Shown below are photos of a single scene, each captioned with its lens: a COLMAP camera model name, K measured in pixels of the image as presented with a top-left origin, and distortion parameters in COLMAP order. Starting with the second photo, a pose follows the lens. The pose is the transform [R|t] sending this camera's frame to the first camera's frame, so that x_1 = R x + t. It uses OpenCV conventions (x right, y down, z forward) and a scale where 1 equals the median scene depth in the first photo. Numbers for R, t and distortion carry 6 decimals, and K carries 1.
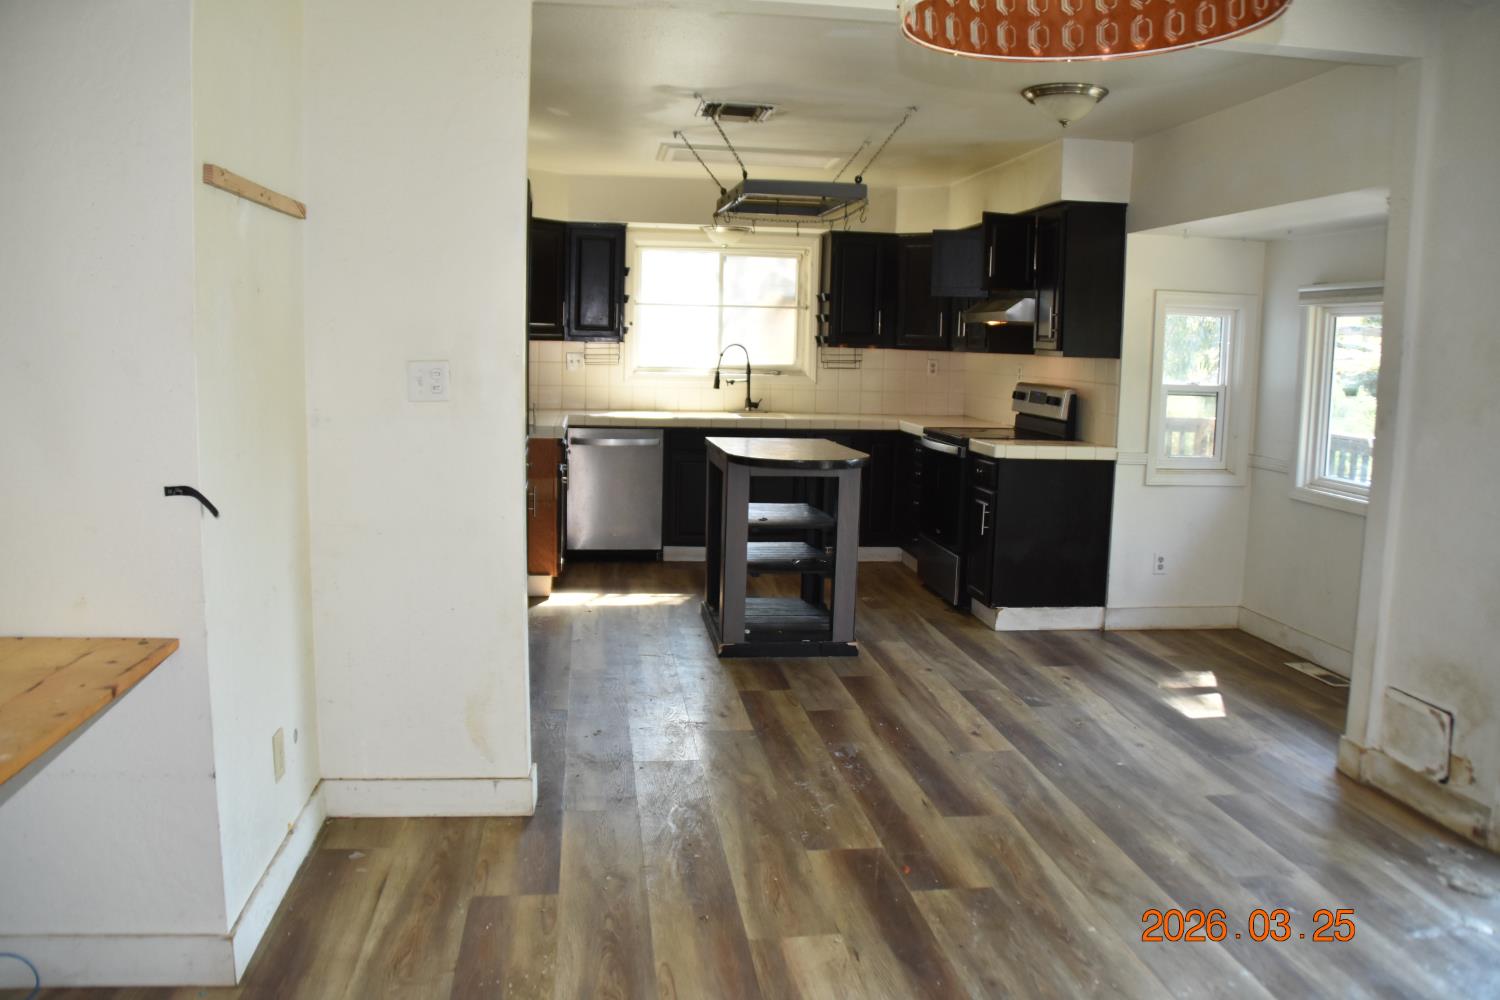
lens RADIAL K [[1184.9, 0, 742.3], [0, 1184.9, 491.8], [0, 0, 1]] dist [-0.174100, 0.126004]
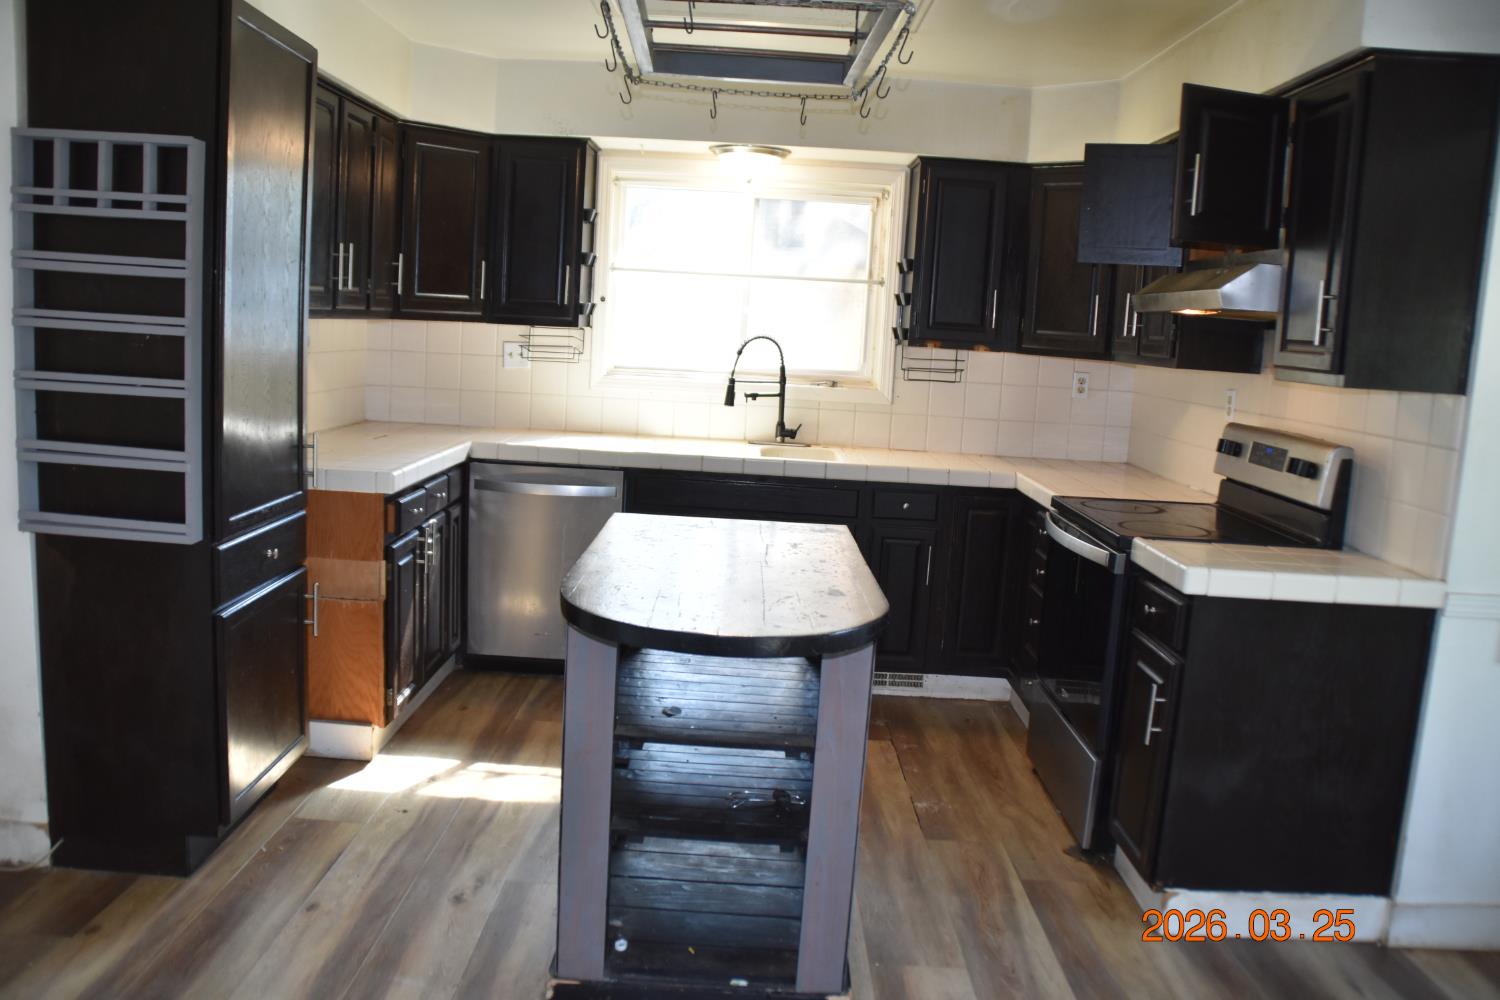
lens RADIAL K [[1184.9, 0, 742.3], [0, 1184.9, 491.8], [0, 0, 1]] dist [-0.174100, 0.126004]
pose [[0.989784, 0.050634, -0.133280, 0.075993], [-0.049656, 0.998710, 0.010657, -0.051181], [0.133647, -0.003930, 0.991021, 0.397293]]
